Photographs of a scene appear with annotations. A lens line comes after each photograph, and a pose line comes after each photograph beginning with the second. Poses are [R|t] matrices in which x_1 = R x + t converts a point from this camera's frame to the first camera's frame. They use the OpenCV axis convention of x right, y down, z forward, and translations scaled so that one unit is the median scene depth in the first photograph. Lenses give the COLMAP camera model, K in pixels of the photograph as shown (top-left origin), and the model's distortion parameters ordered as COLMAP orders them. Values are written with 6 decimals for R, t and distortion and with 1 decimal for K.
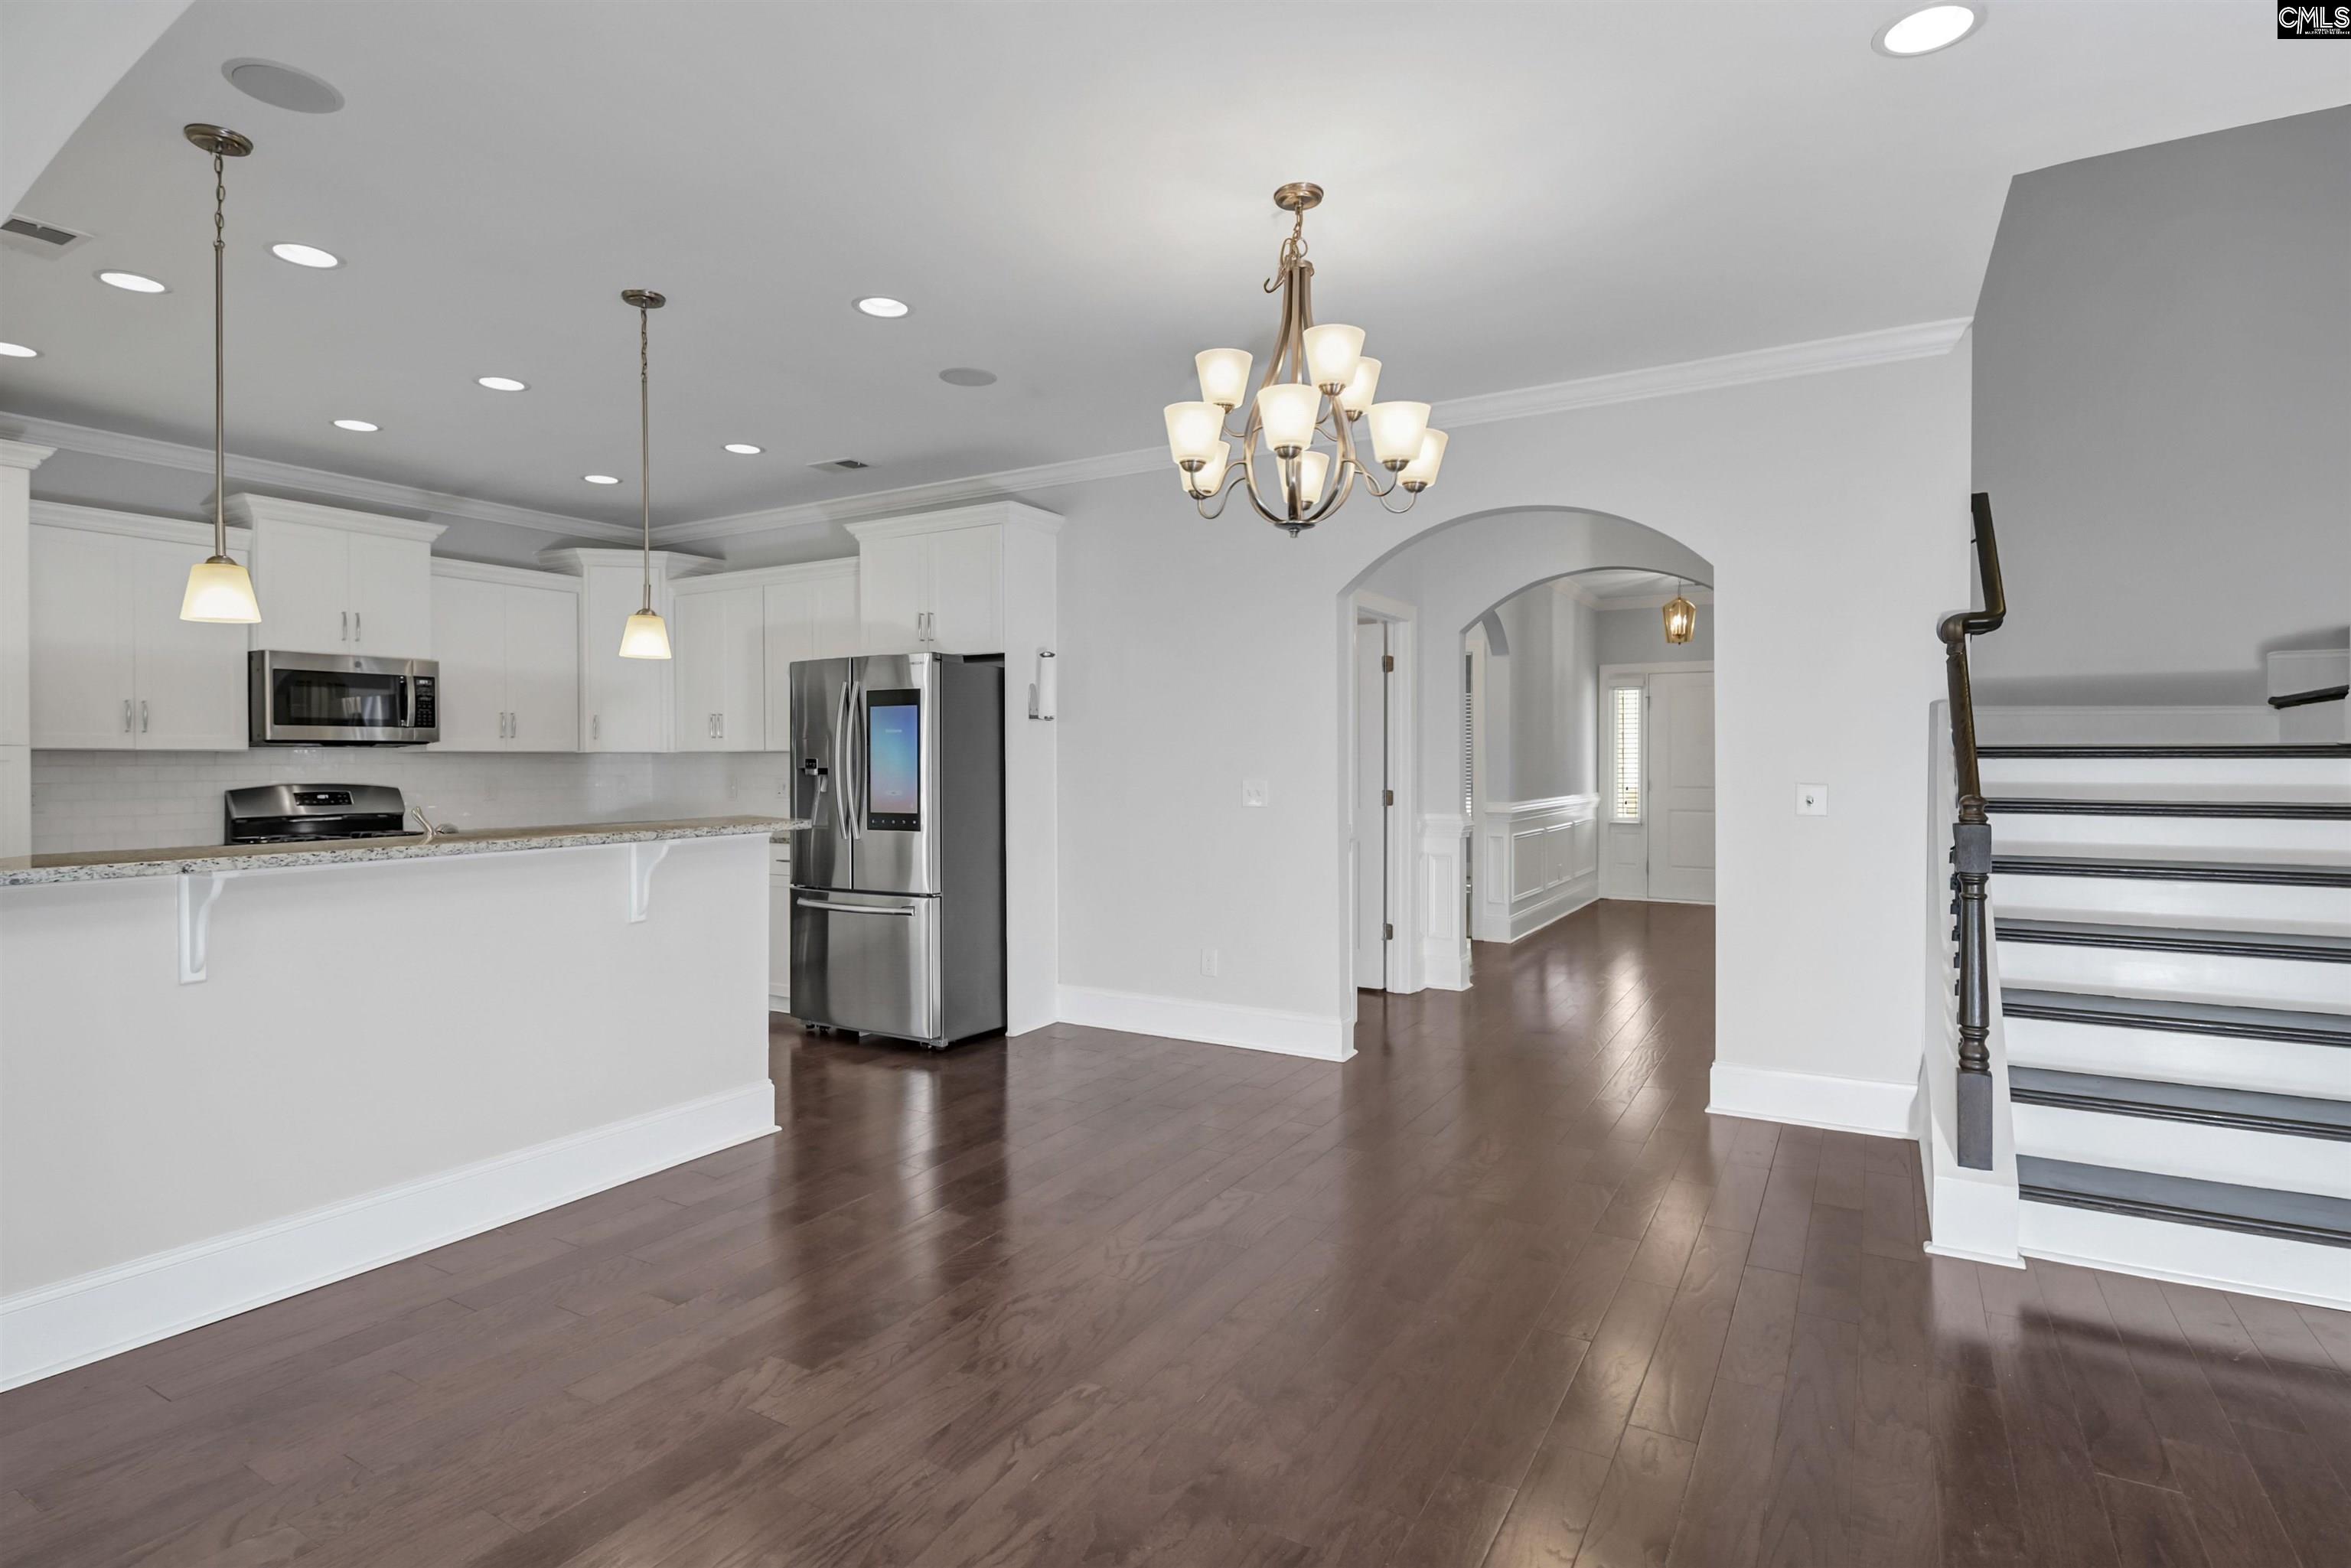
lens RADIAL K [[1200.6, 0, 1175.6], [0, 1200.6, 776.5], [0, 0, 1]] dist [-0.014415, -0.002384]
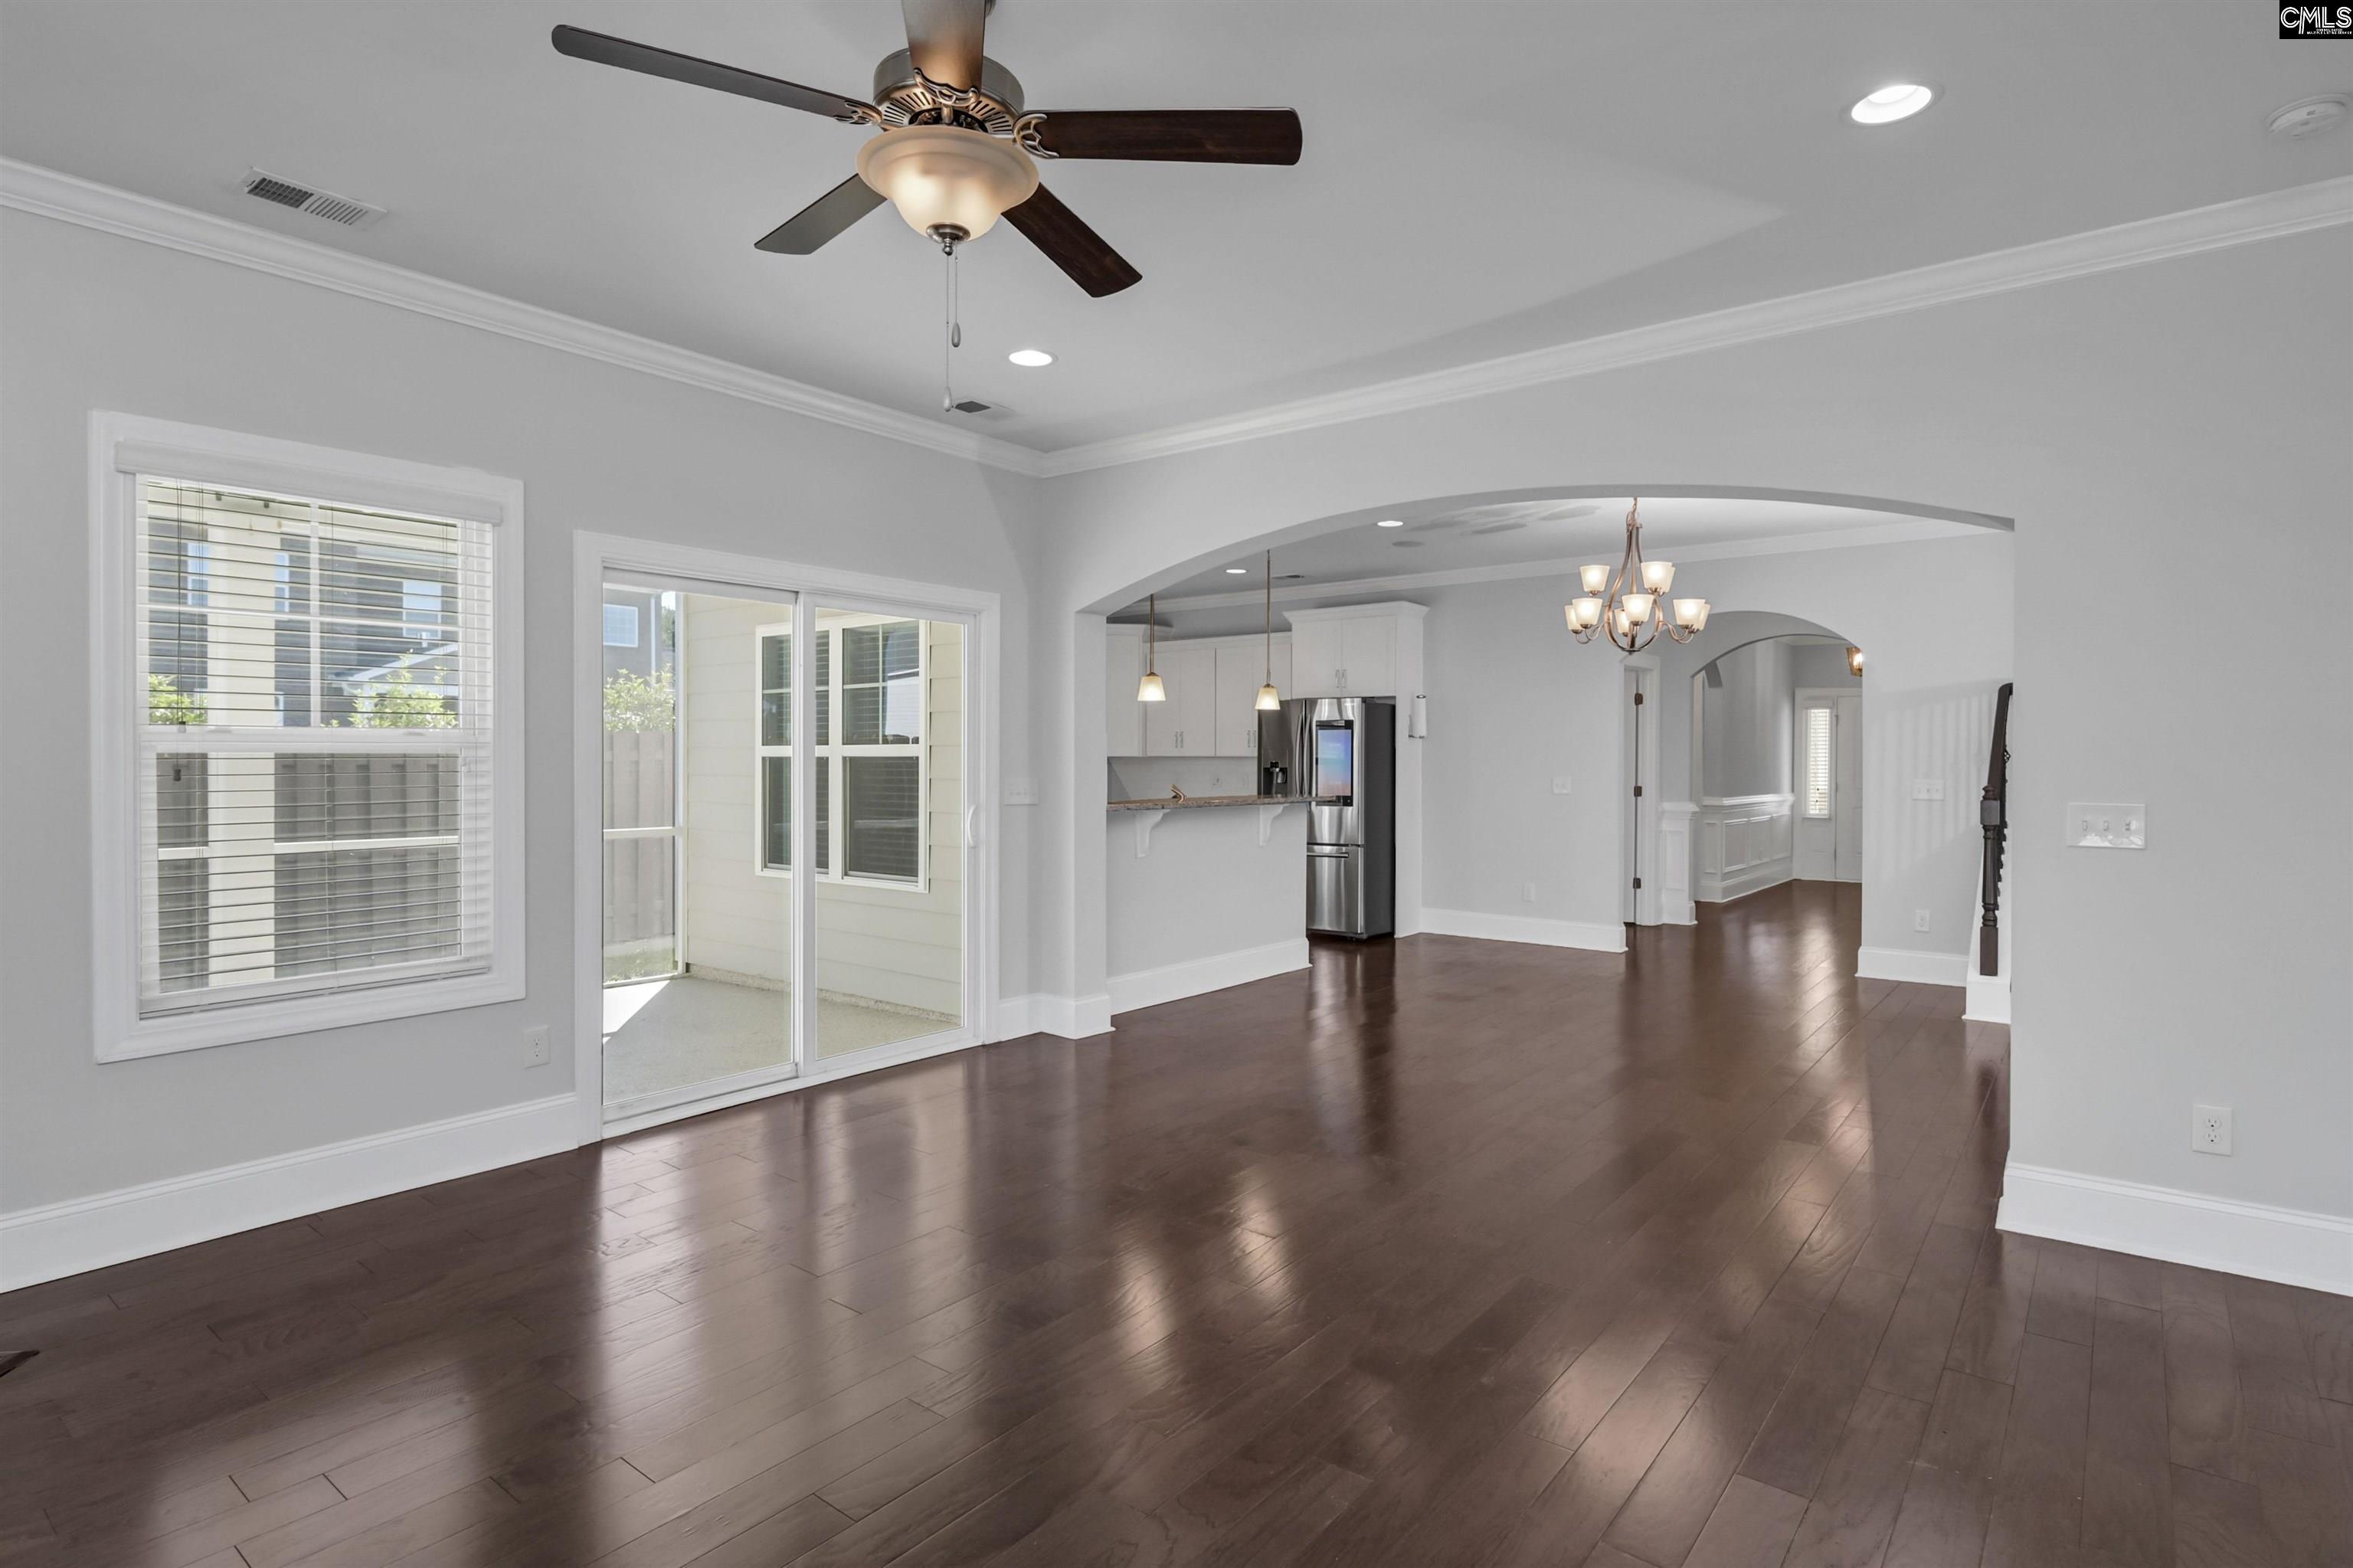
lens RADIAL K [[1201.7, 0, 1171.5], [0, 1201.7, 773.0], [0, 0, 1]] dist [-0.014415, -0.002384]
pose [[0.989632, 0.008633, -0.143364, -0.192675], [-0.009423, 0.999944, -0.004834, 0.008578], [0.143315, 0.006134, 0.989658, -0.574213]]
